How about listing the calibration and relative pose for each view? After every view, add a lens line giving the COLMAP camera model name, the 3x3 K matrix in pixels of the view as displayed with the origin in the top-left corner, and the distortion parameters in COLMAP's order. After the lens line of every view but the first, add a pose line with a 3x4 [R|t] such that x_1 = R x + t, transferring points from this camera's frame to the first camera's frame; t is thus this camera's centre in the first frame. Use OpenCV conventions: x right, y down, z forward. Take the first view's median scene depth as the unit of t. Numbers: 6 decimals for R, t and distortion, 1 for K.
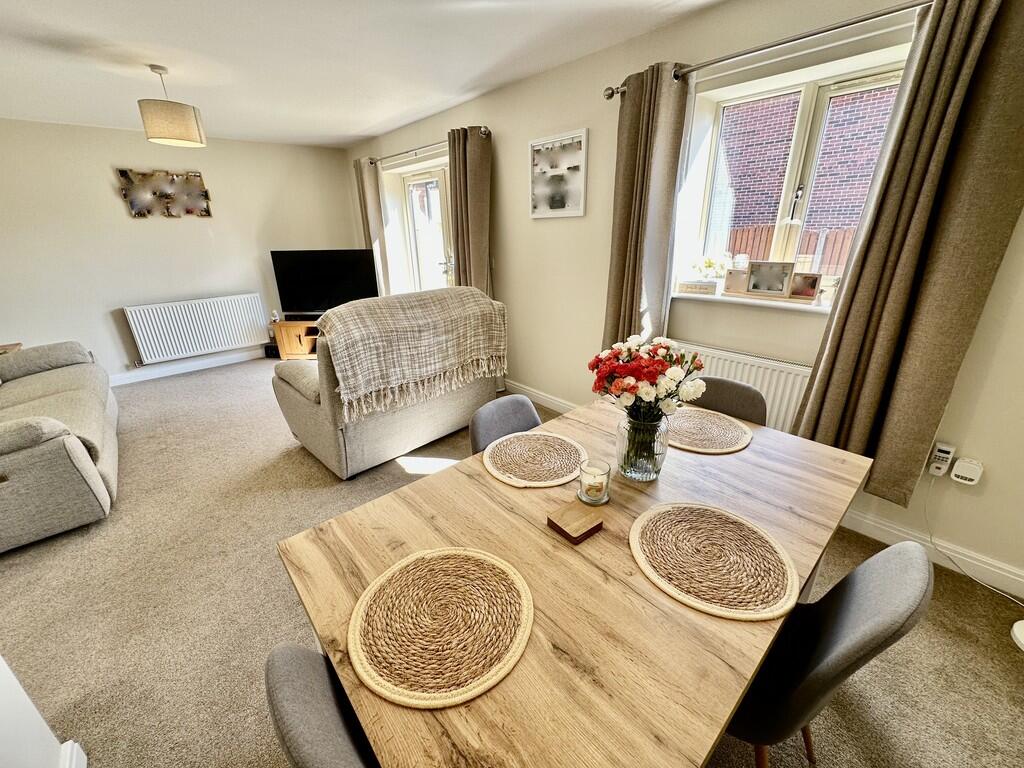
lens RADIAL K [[408.2, 0, 512.9], [0, 408.2, 382.4], [0, 0, 1]] dist [-0.001319, 0.000001]
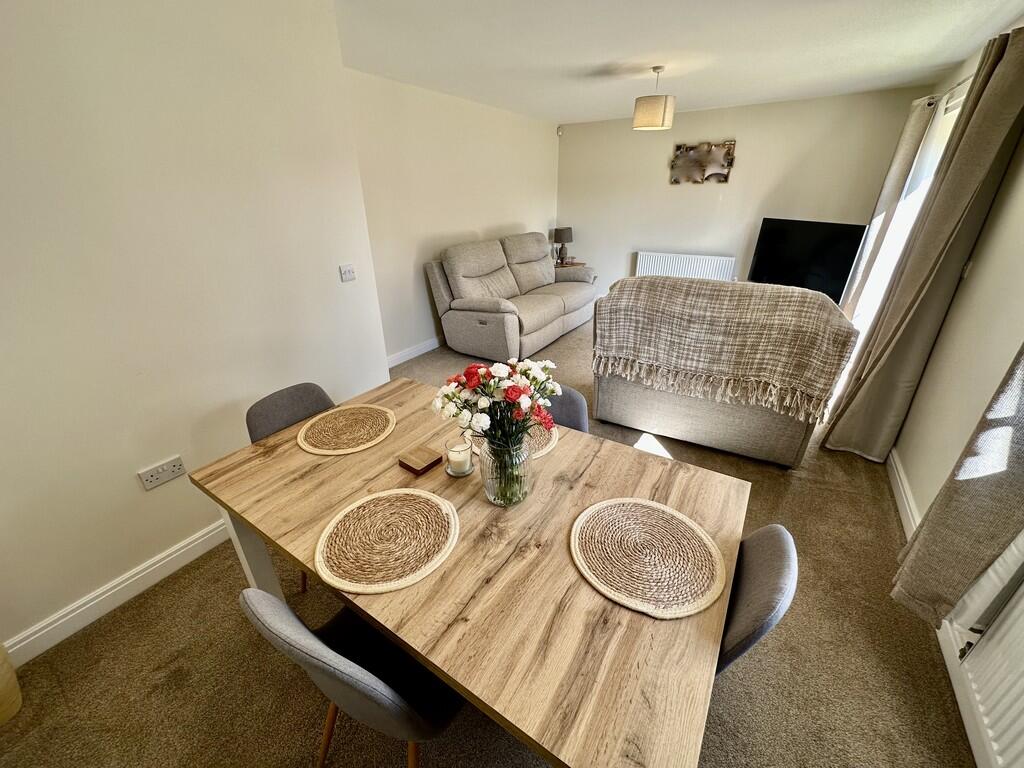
lens RADIAL K [[408.2, 0, 509.9], [0, 408.2, 383.2], [0, 0, 1]] dist [-0.001319, 0.000001]
pose [[0.262447, 0.426546, -0.865552, 0.506245], [-0.341699, 0.879954, 0.330036, -0.160438], [0.902421, 0.209141, 0.376692, 0.294800]]
